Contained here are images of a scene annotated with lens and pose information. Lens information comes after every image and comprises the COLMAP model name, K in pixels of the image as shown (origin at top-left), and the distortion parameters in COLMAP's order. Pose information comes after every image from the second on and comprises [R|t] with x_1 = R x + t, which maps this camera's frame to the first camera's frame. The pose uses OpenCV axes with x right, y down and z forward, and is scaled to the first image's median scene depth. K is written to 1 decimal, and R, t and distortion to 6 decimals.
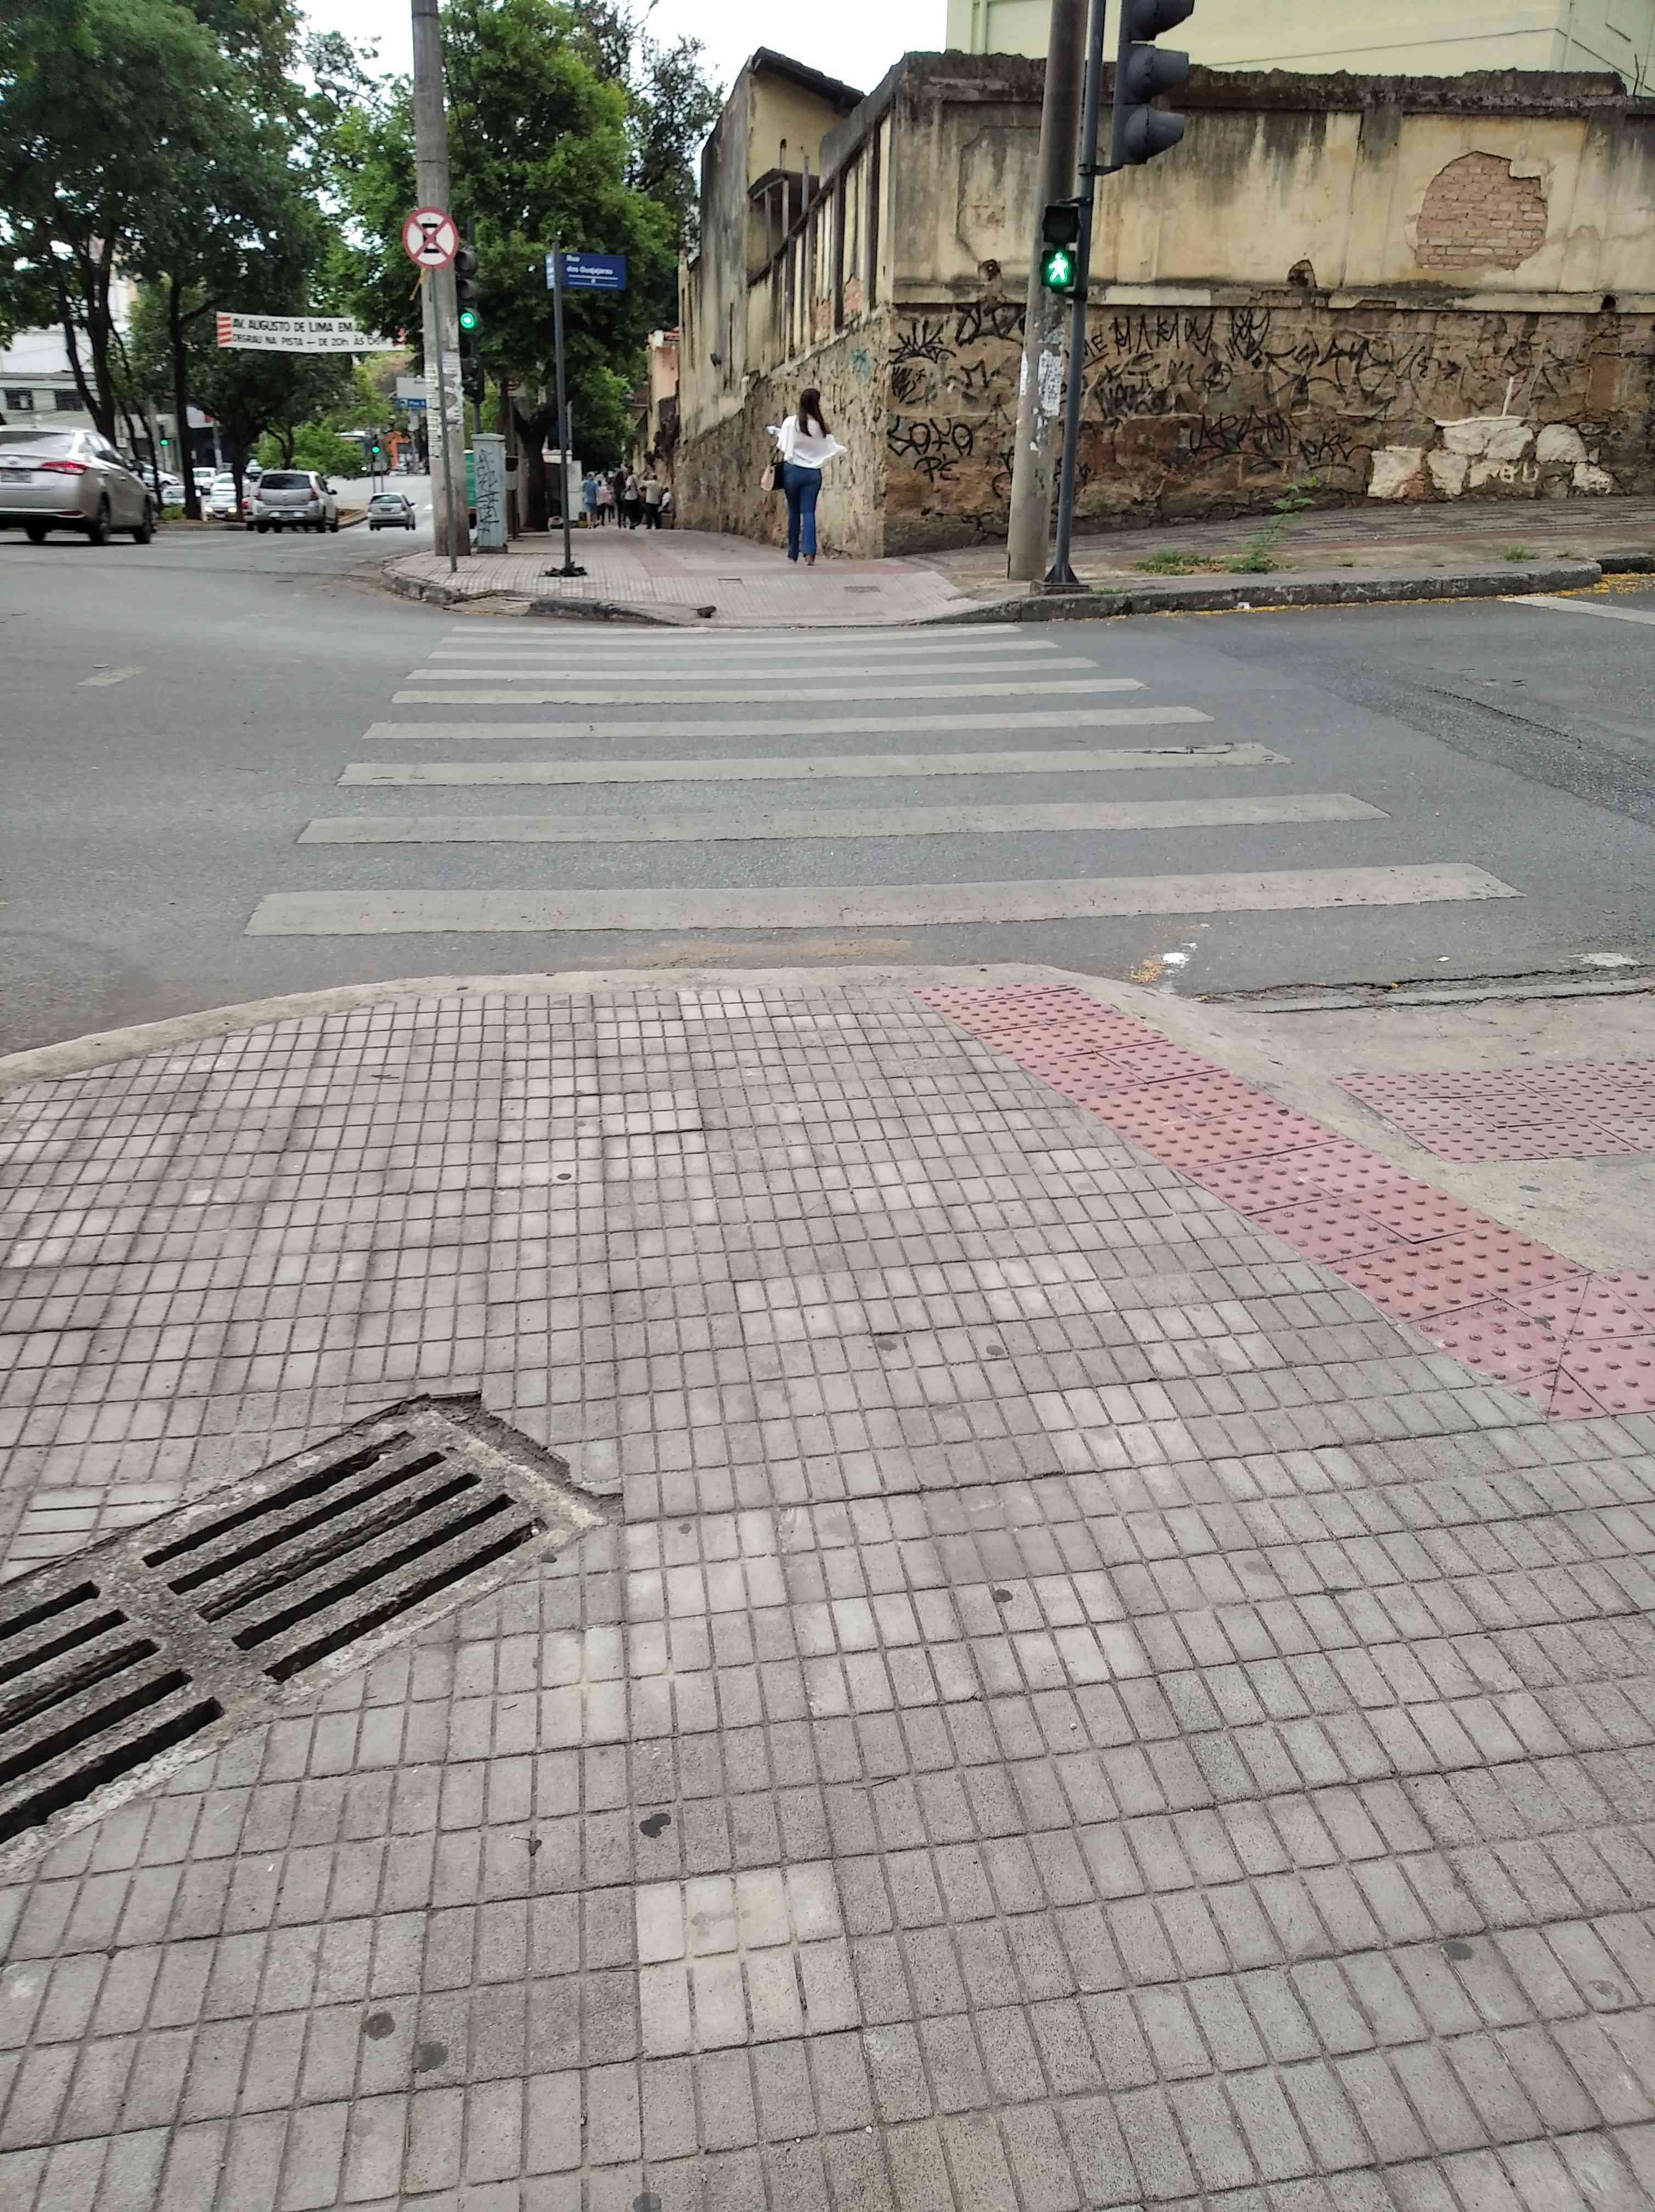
lens RADIAL K [[1689.7, 0, 879.8], [0, 1689.7, 1117.8], [0, 0, 1]] dist [0.092809, -0.163704]
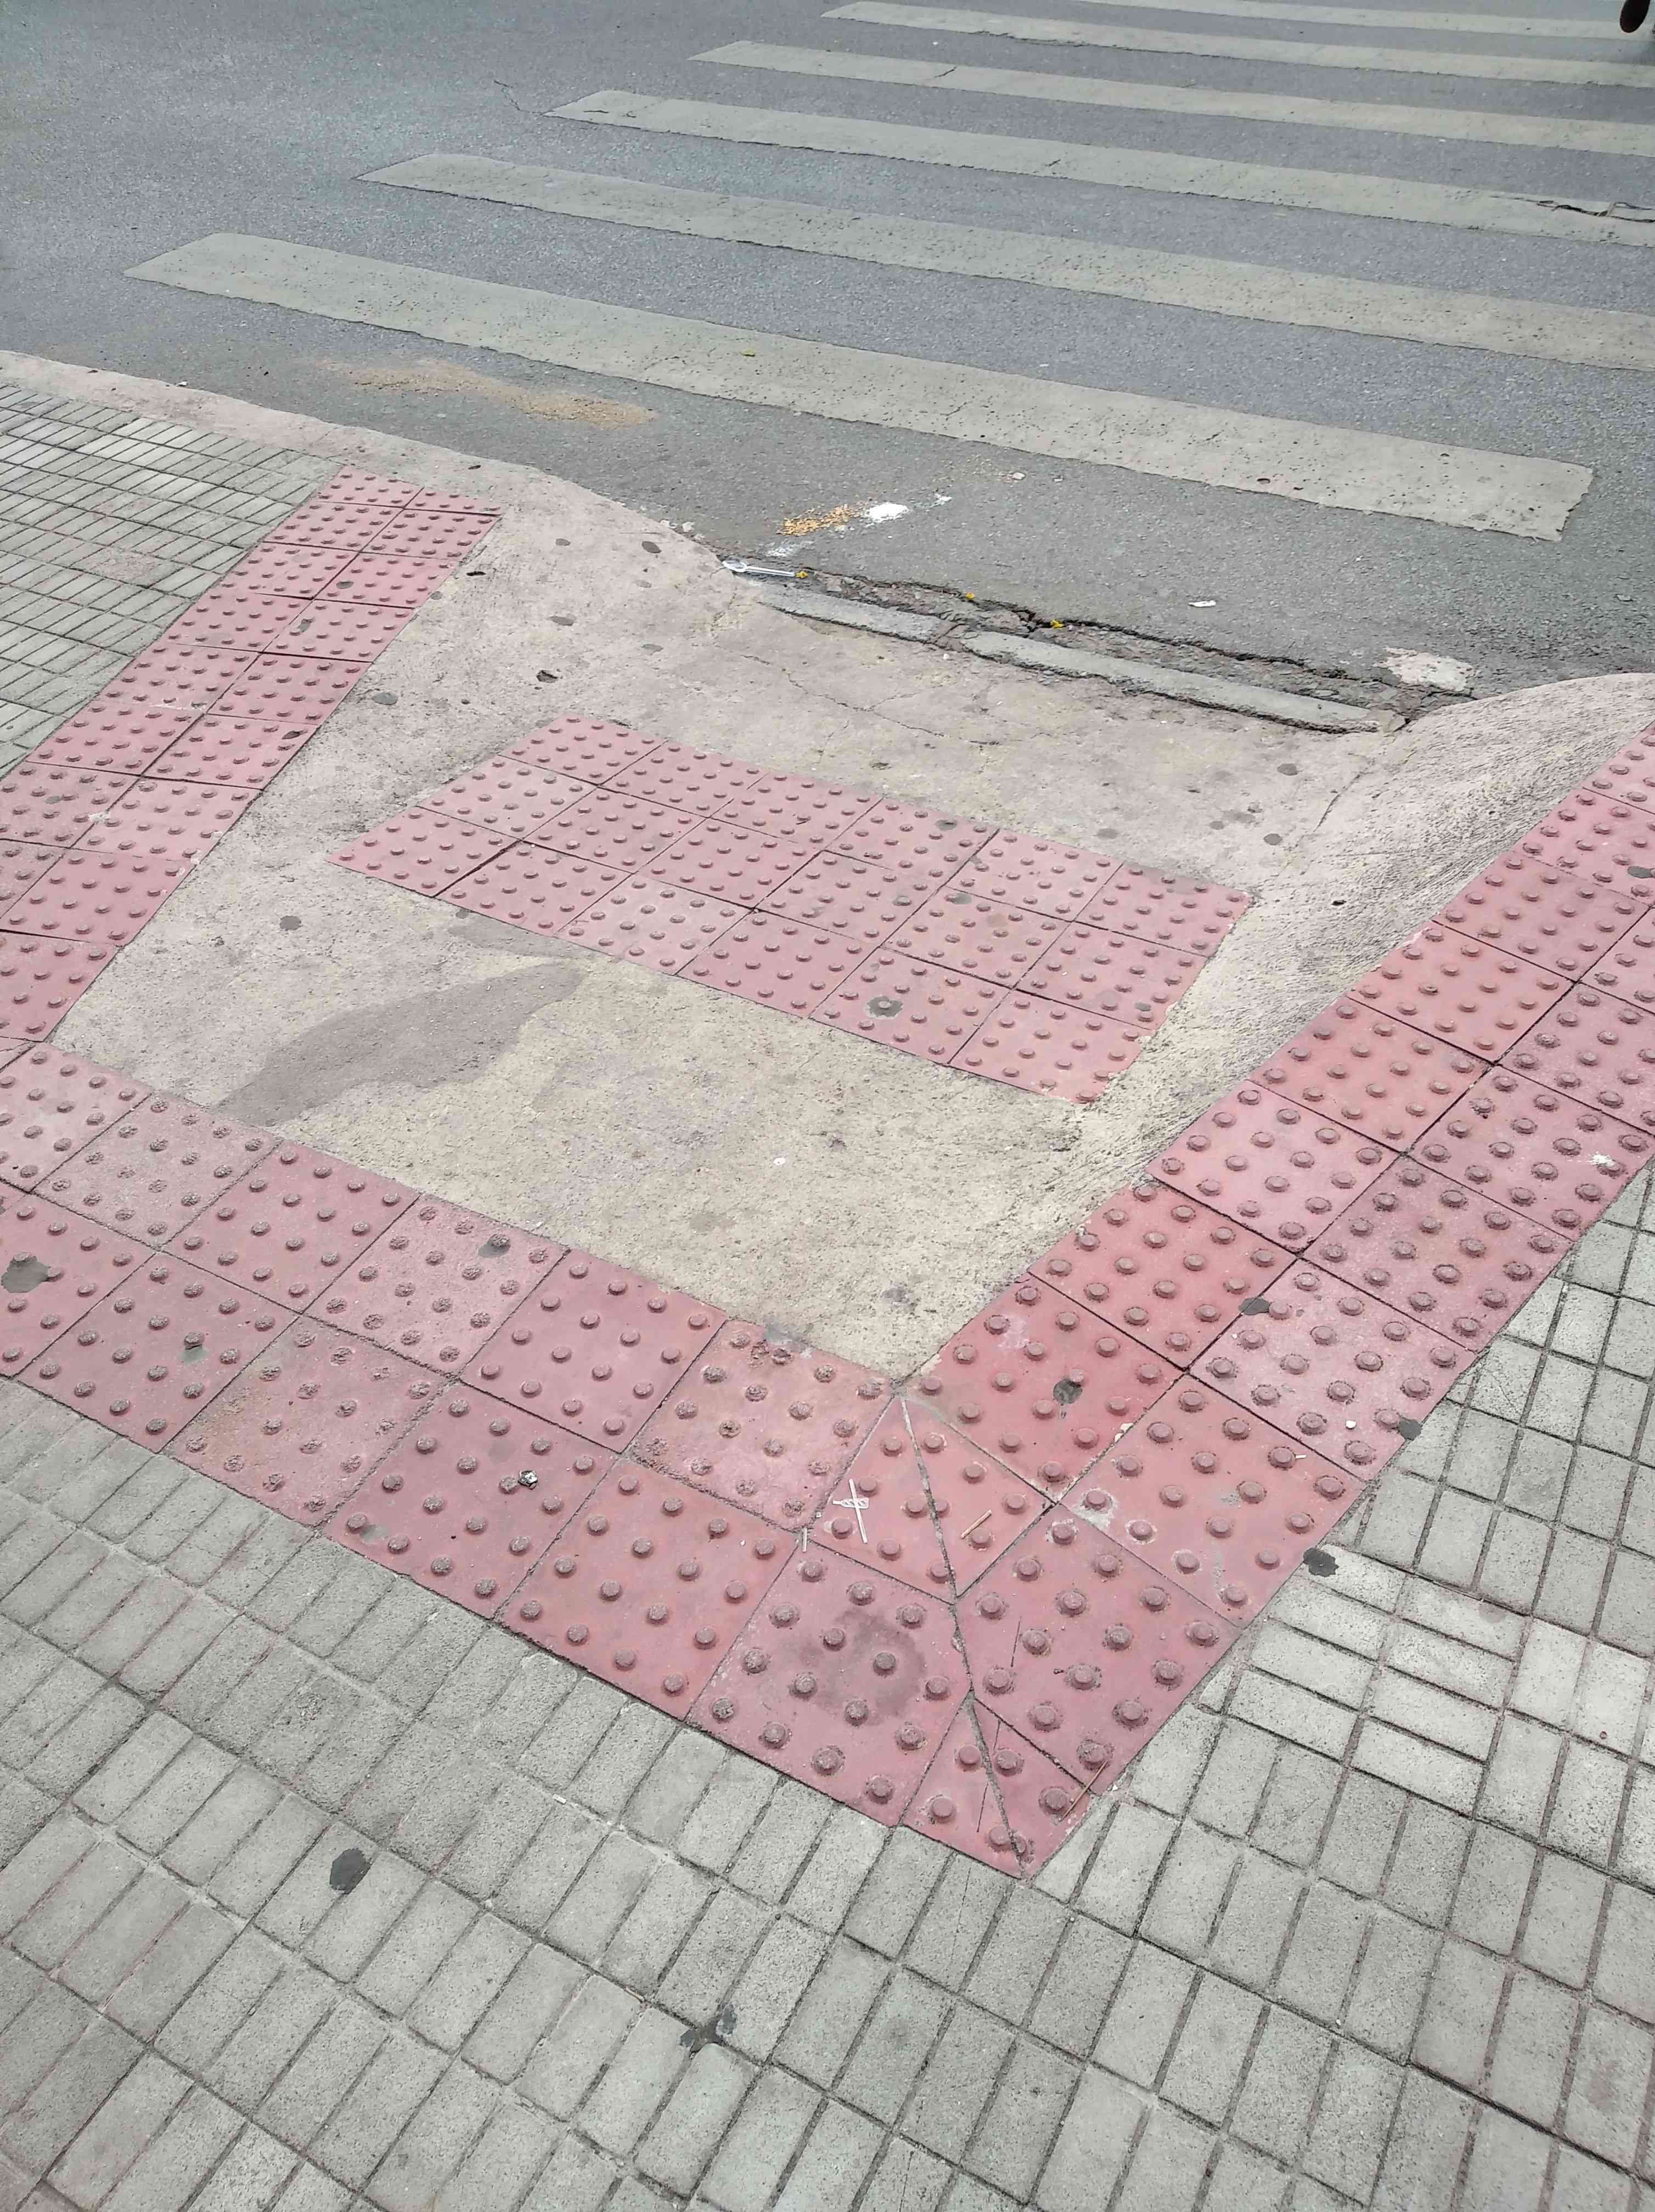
lens RADIAL K [[1689.7, 0, 879.8], [0, 1689.7, 1117.8], [0, 0, 1]] dist [0.092809, -0.163704]
pose [[0.795071, 0.391520, -0.463222, 1.292134], [-0.213230, 0.895423, 0.390833, -0.306744], [0.567798, -0.211967, 0.795409, 0.714714]]
